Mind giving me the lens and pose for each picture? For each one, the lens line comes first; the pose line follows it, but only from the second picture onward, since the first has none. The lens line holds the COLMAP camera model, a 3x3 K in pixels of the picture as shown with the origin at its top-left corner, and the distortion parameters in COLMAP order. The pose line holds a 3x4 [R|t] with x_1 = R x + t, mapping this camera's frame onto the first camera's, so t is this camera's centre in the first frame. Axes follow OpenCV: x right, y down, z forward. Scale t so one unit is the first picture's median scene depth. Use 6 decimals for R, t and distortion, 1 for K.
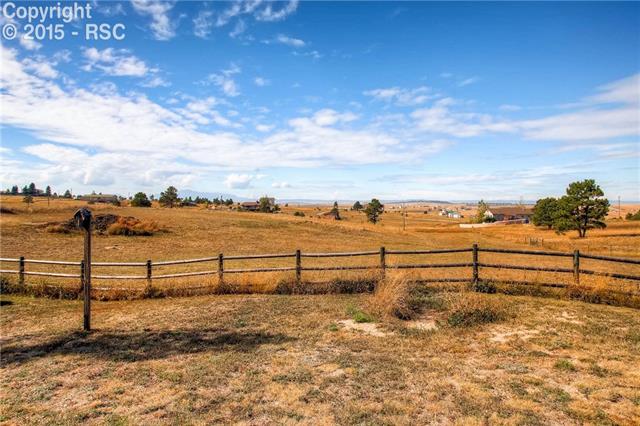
lens RADIAL K [[397.9, 0, 319.8], [0, 397.9, 210.6], [0, 0, 1]] dist [0.000214, -0.000154]
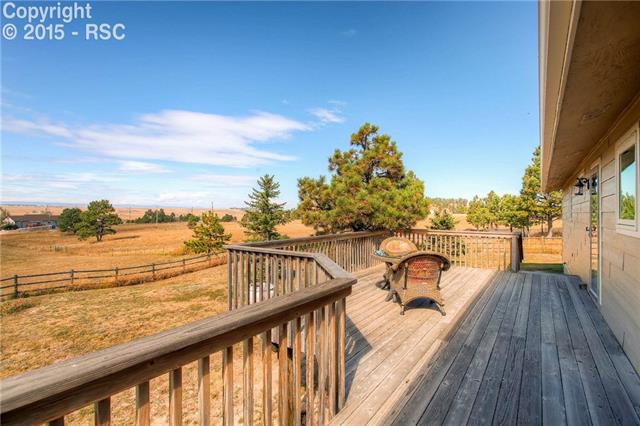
lens RADIAL K [[304.8, 0, 320.6], [0, 304.8, 211.4], [0, 0, 1]] dist [-0.000376, -0.000456]
pose [[0.363128, 0.011198, 0.931672, -0.053038], [0.000952, 0.999923, -0.012390, -0.023466], [-0.931739, 0.005386, 0.363090, -0.108102]]
